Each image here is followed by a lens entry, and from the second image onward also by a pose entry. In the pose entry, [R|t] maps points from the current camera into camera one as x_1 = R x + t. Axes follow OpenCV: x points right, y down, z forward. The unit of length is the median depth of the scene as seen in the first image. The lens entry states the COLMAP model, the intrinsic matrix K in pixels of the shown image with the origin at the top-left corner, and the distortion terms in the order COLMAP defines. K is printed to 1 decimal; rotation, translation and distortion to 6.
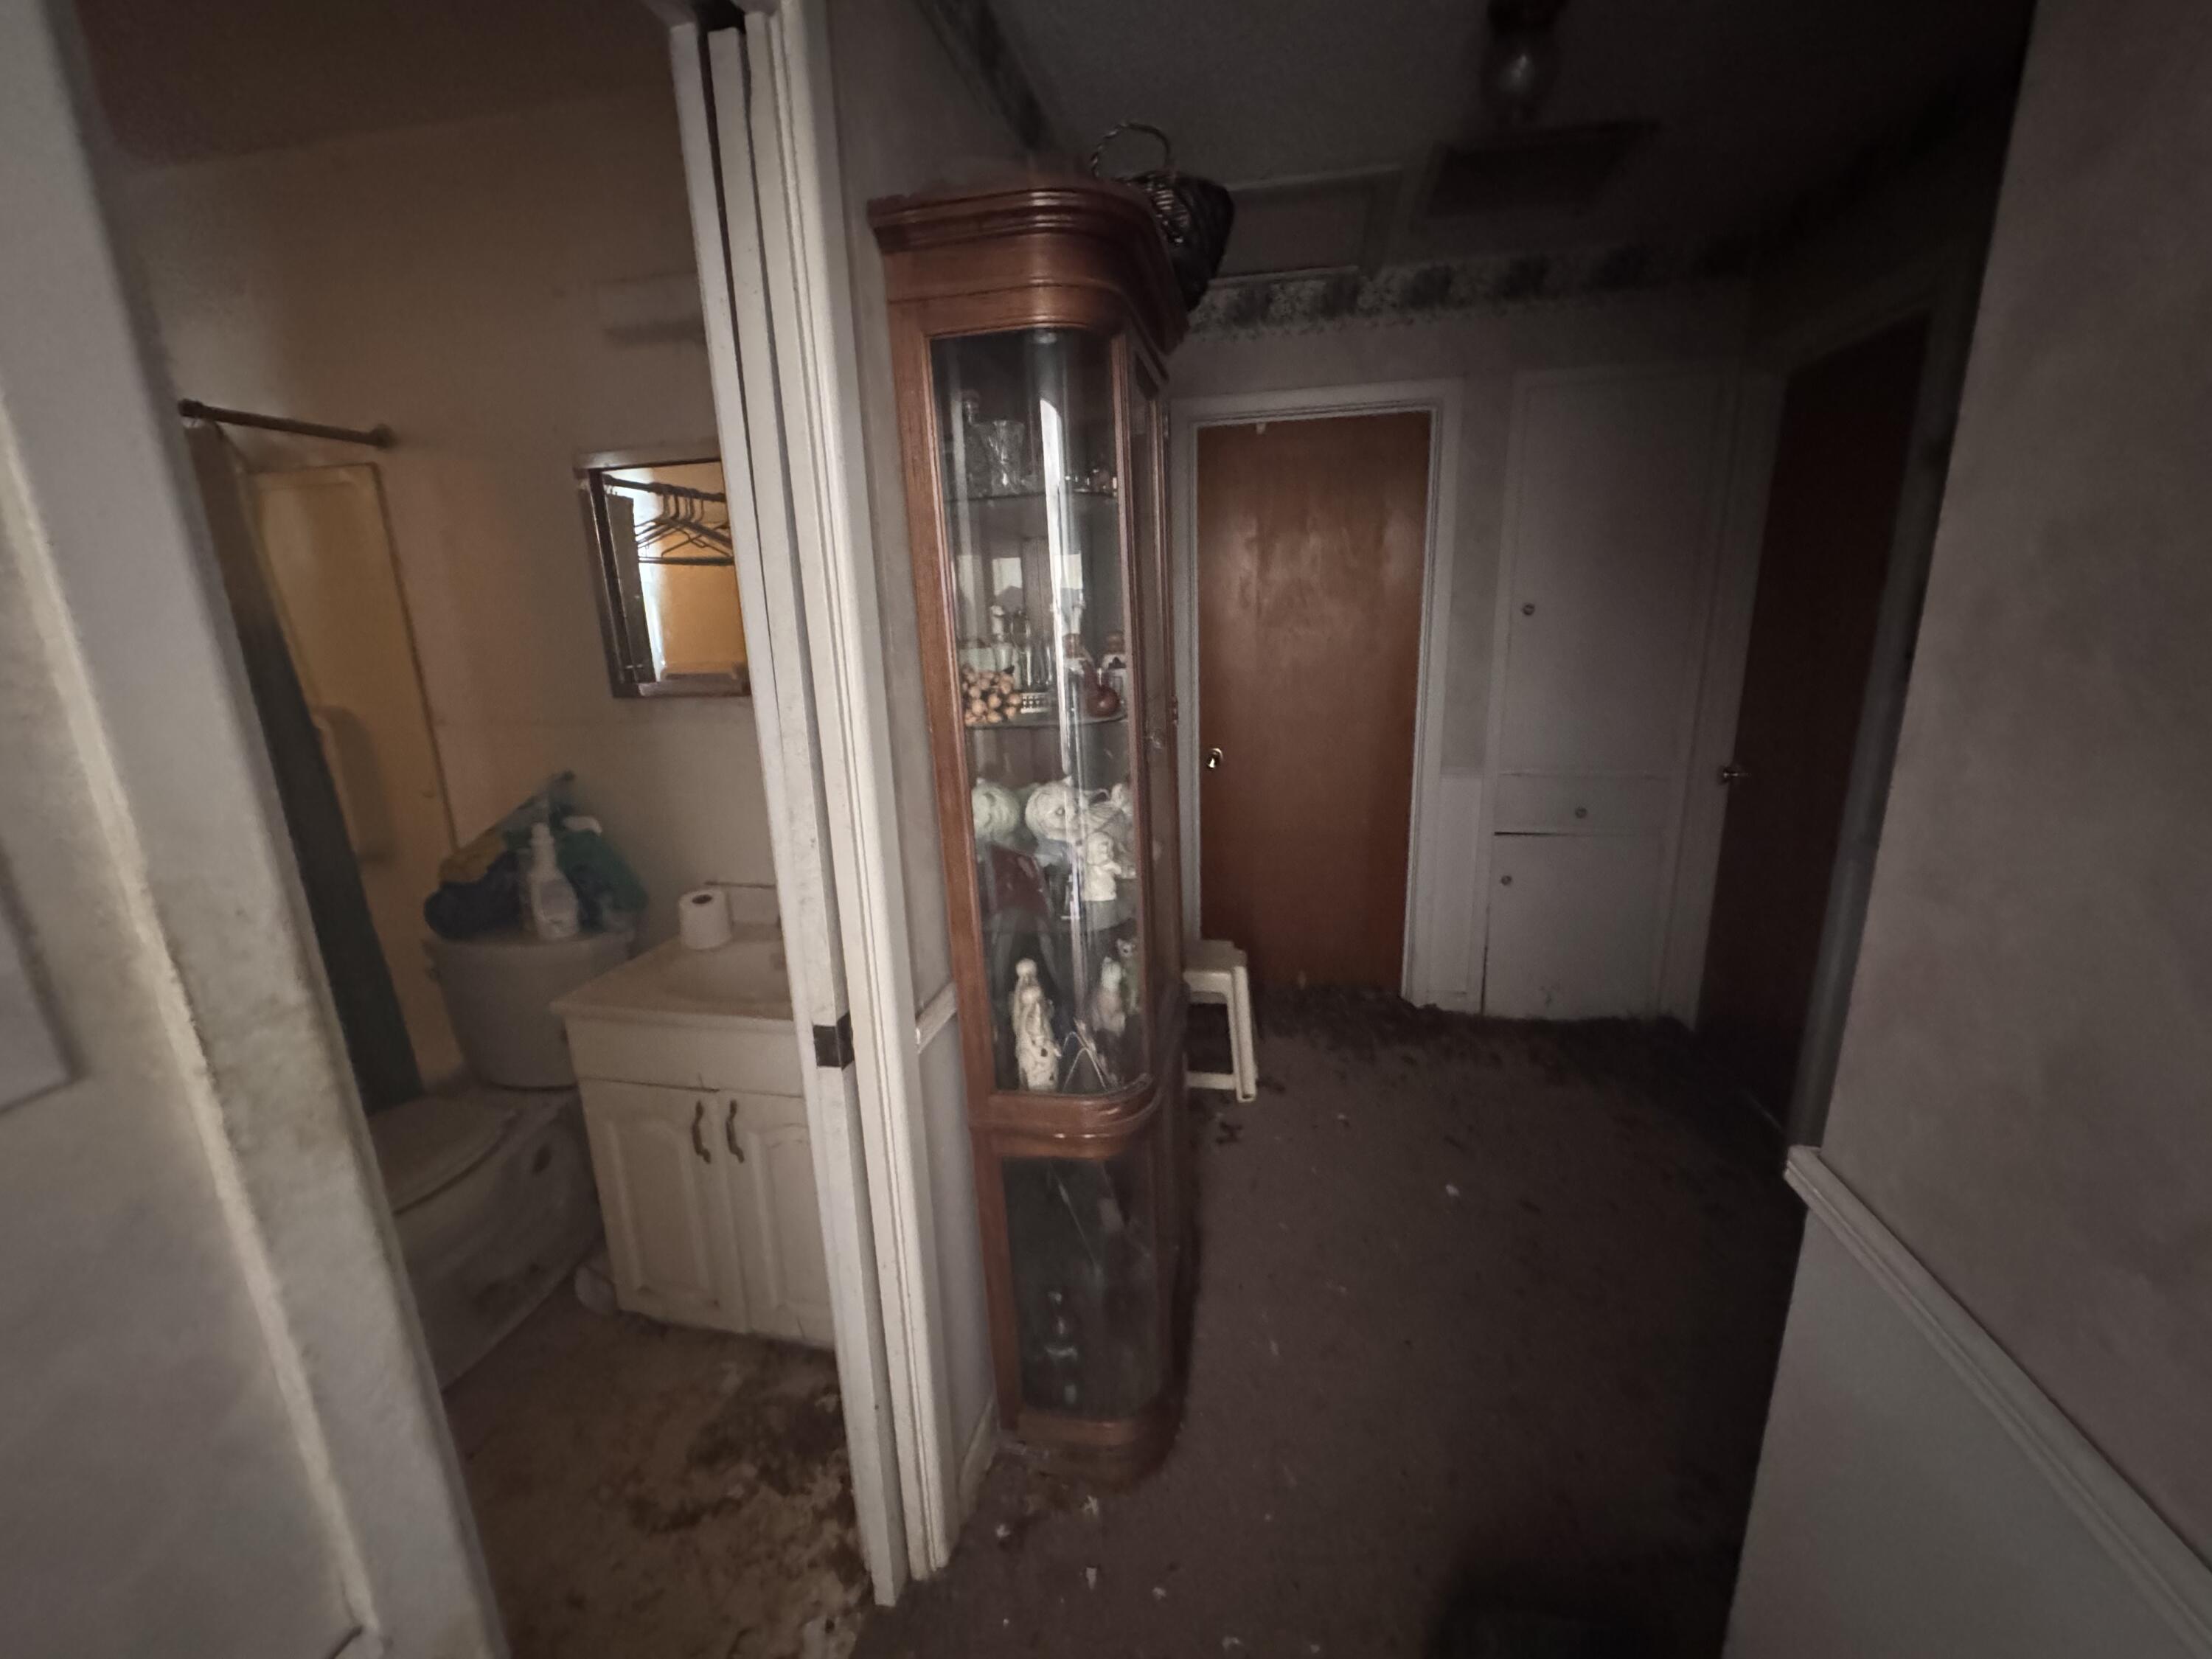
lens RADIAL K [[878.9, 0, 1099.2], [0, 878.9, 820.4], [0, 0, 1]] dist [0.000937, -0.000051]
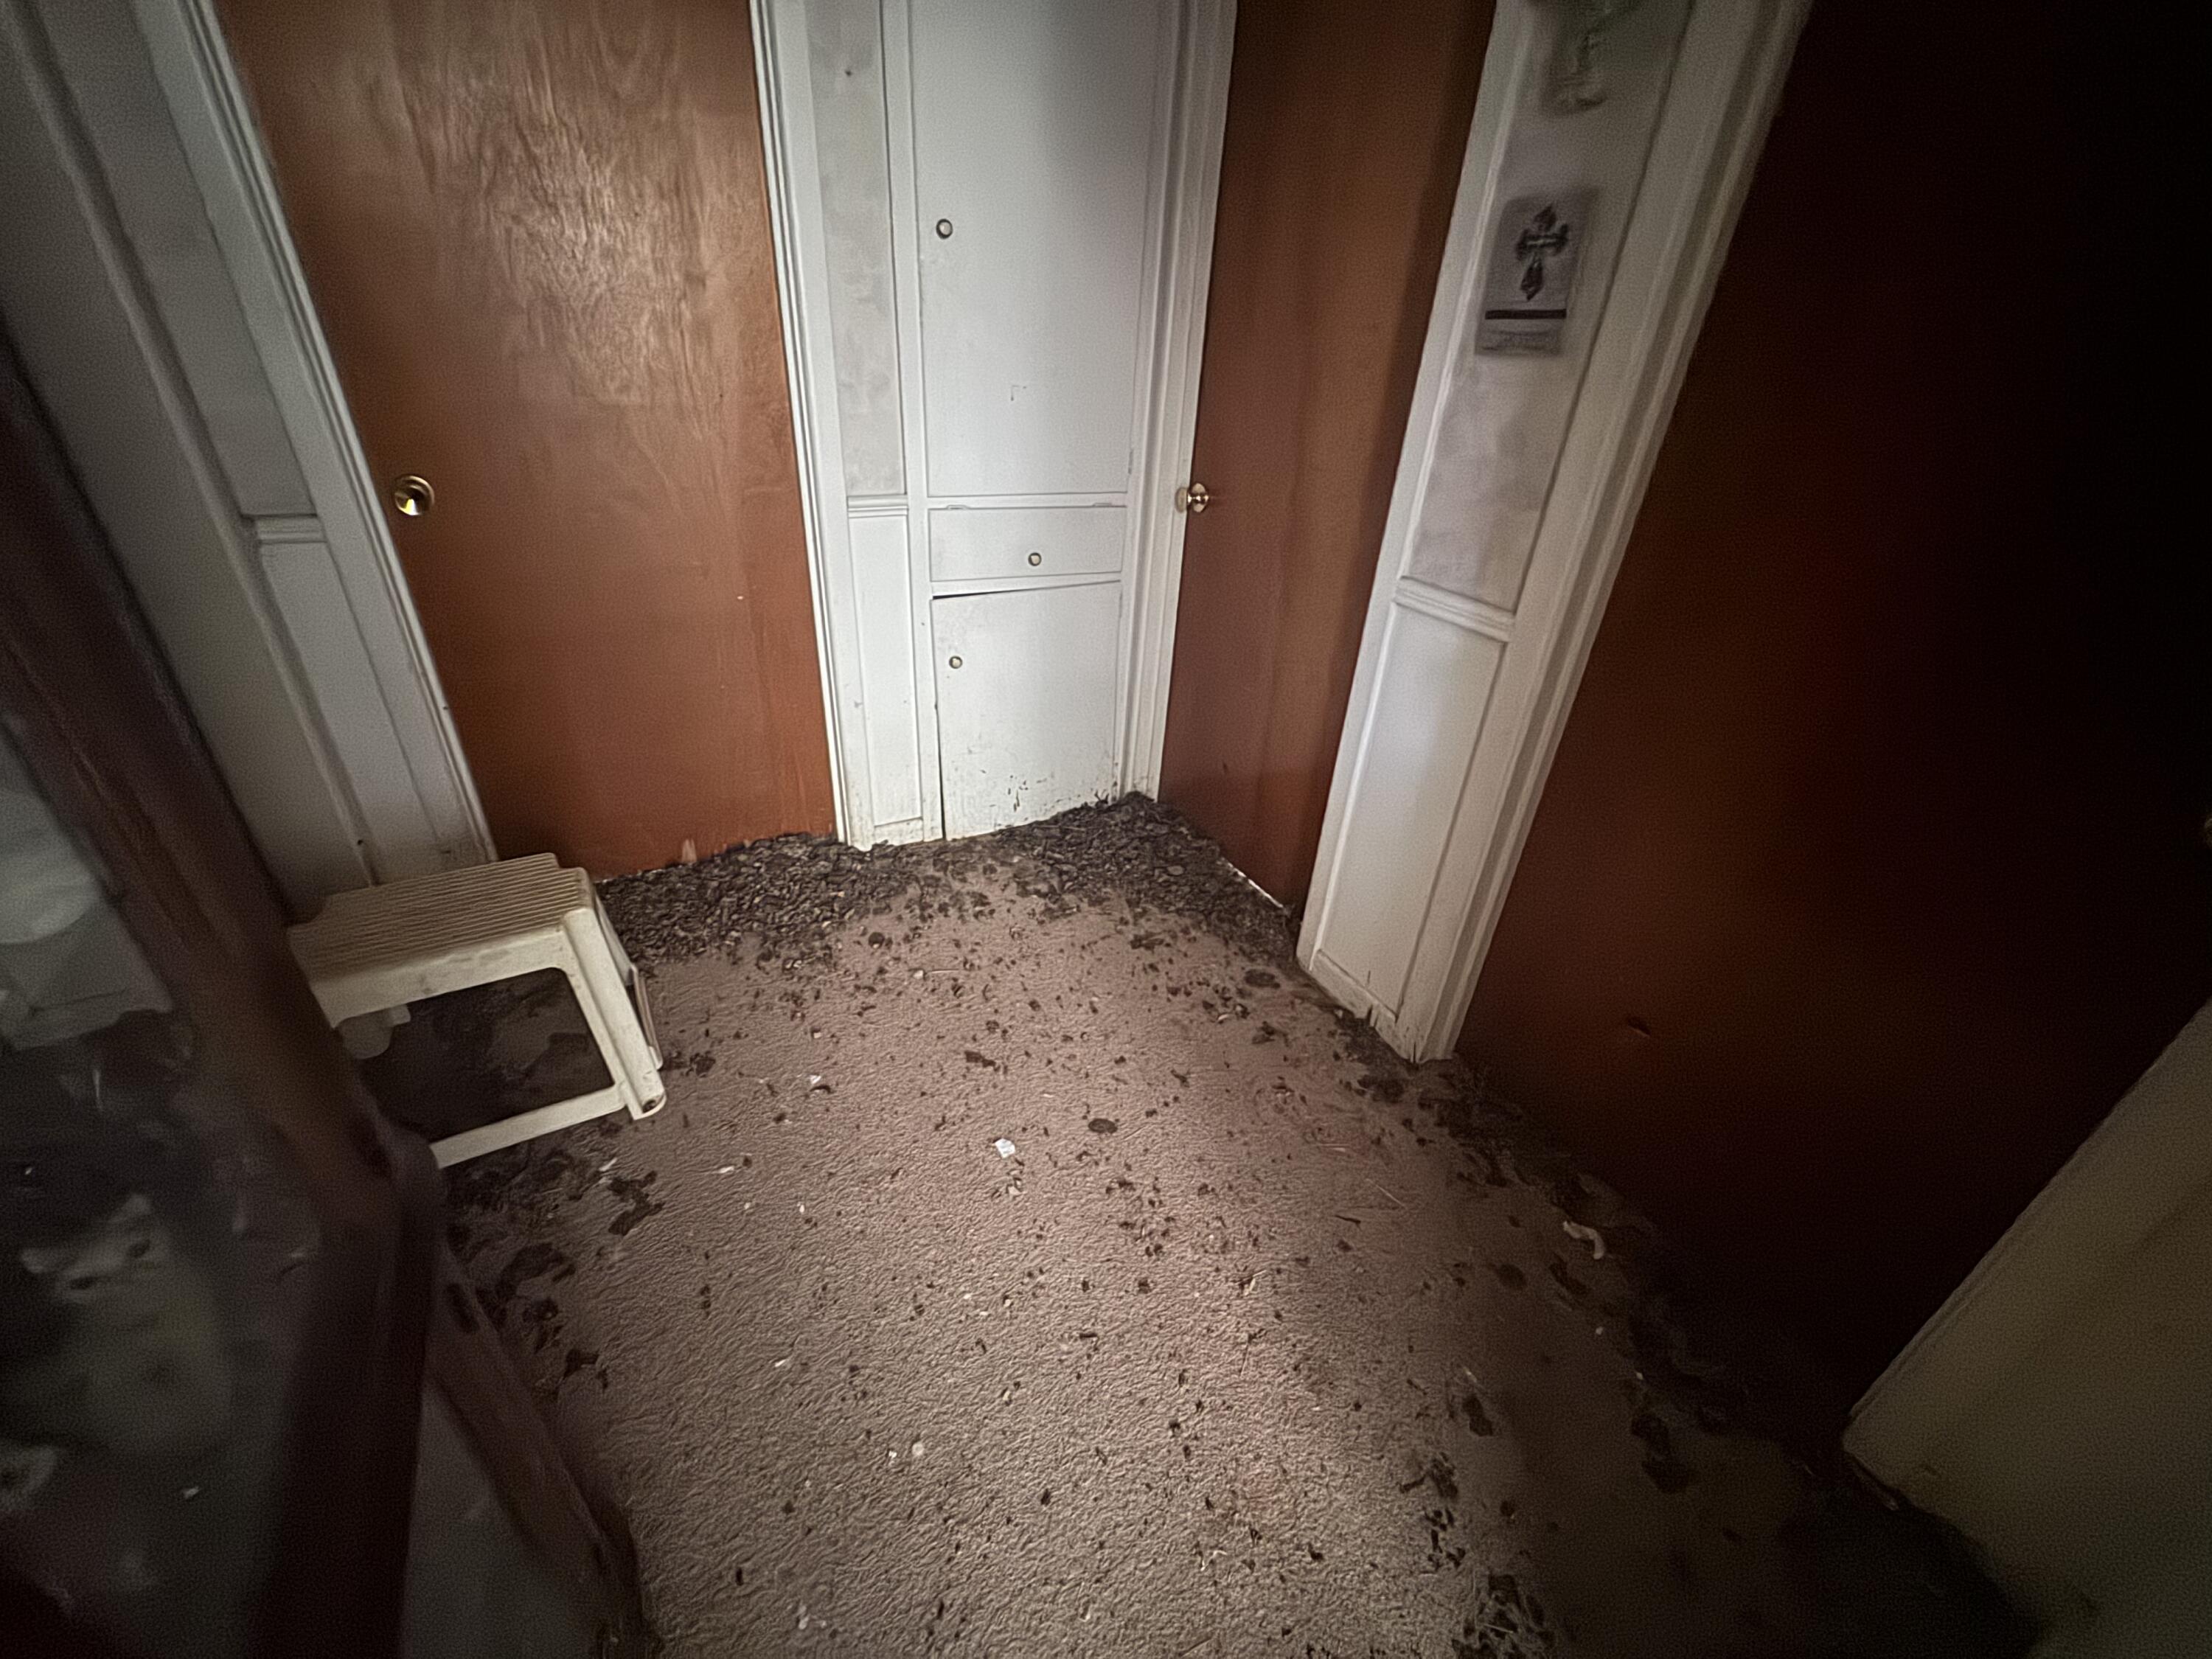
lens RADIAL K [[878.9, 0, 1104.4], [0, 878.9, 826.6], [0, 0, 1]] dist [0.000937, -0.000051]
pose [[0.750015, -0.257478, 0.609248, 0.059582], [0.074154, 0.948046, 0.309371, -0.015221], [-0.657251, -0.186855, 0.730141, 0.281061]]
